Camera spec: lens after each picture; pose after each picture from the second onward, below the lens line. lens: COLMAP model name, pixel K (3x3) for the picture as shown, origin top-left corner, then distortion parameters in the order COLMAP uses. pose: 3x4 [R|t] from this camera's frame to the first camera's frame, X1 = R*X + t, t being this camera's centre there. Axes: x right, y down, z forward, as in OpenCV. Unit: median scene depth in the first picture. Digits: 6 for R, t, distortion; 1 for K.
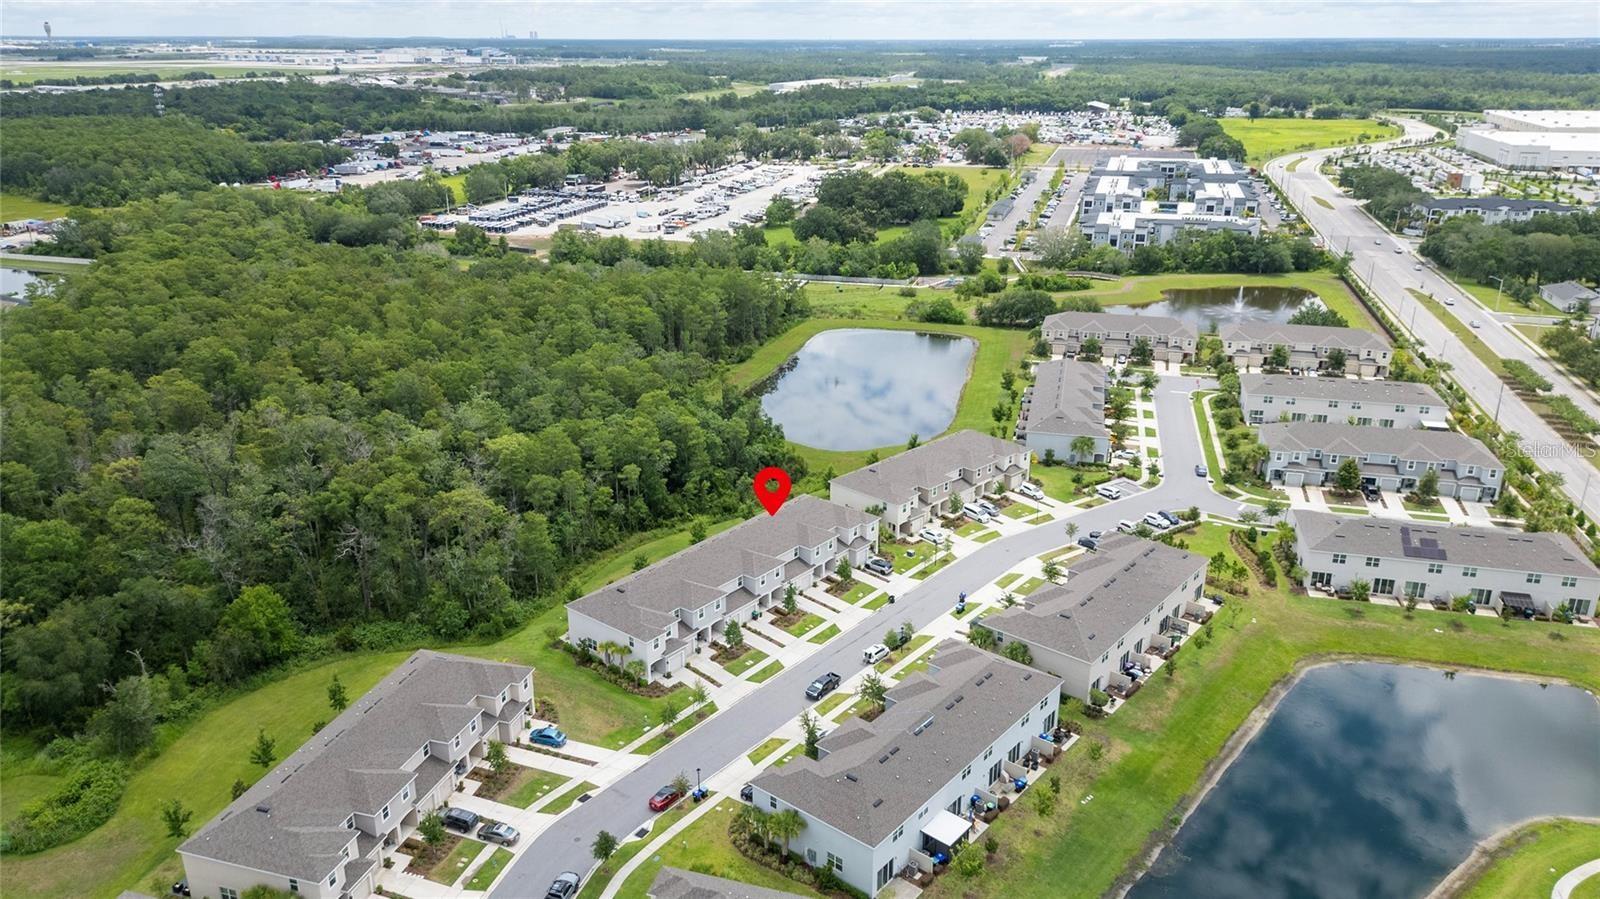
lens RADIAL K [[1122.2, 0, 792.8], [0, 1122.2, 452.9], [0, 0, 1]] dist [0.068421, -0.077054]
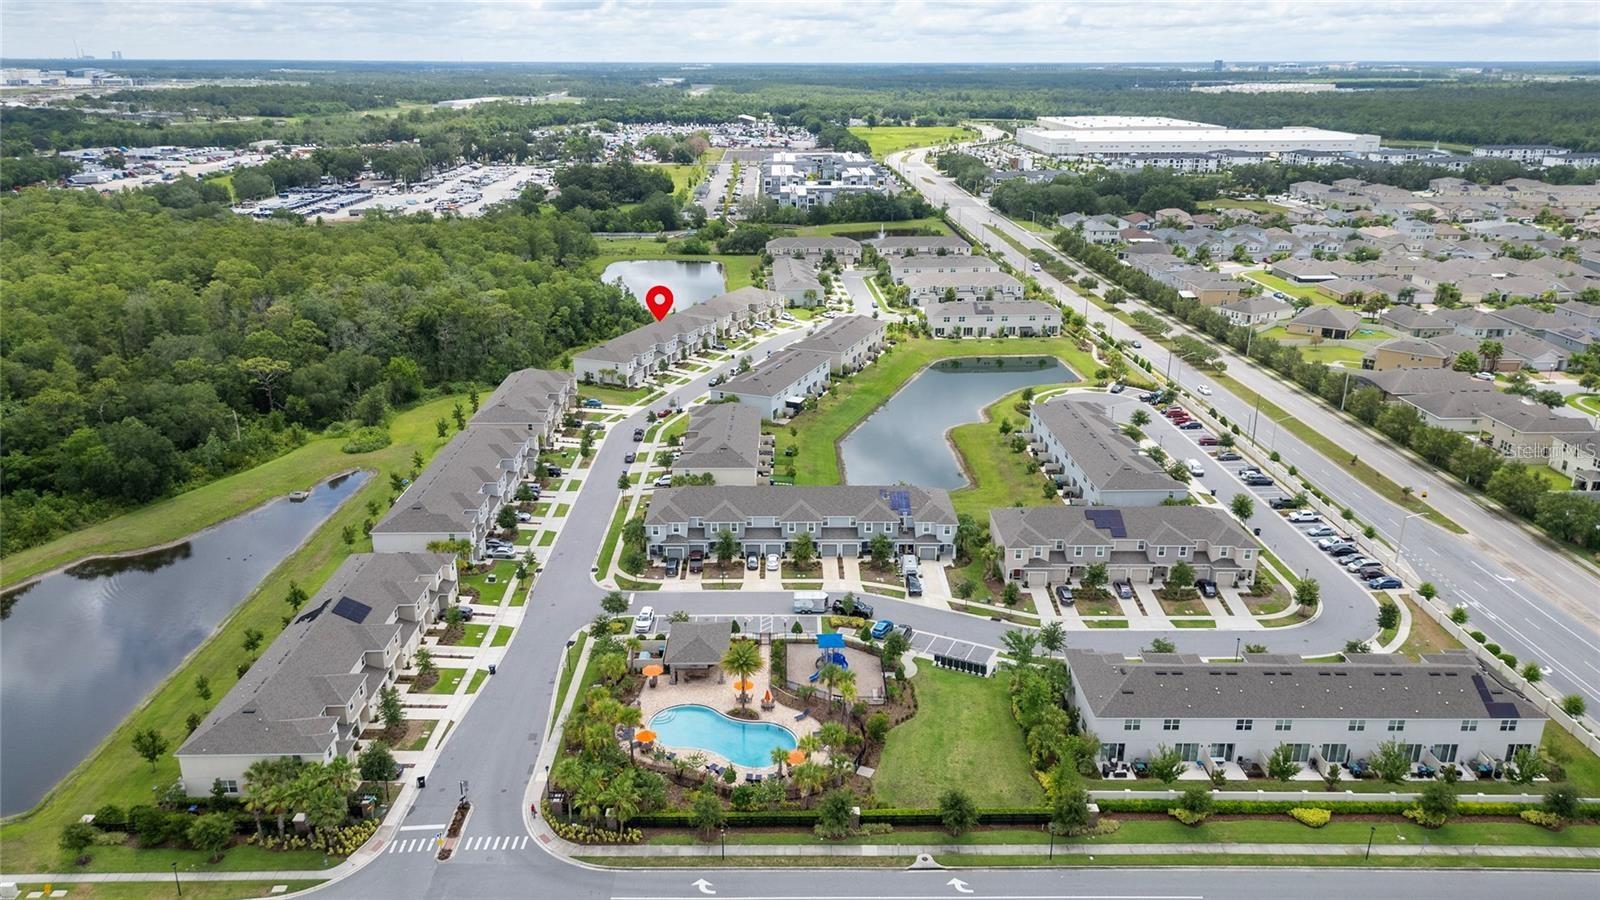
lens RADIAL K [[1122.2, 0, 792.8], [0, 1122.2, 453.4], [0, 0, 1]] dist [0.068421, -0.077054]
pose [[0.952884, -0.099354, 0.286601, -0.107005], [0.104227, 0.994552, -0.001758, 0.088792], [-0.284865, 0.031547, 0.958048, -0.236469]]
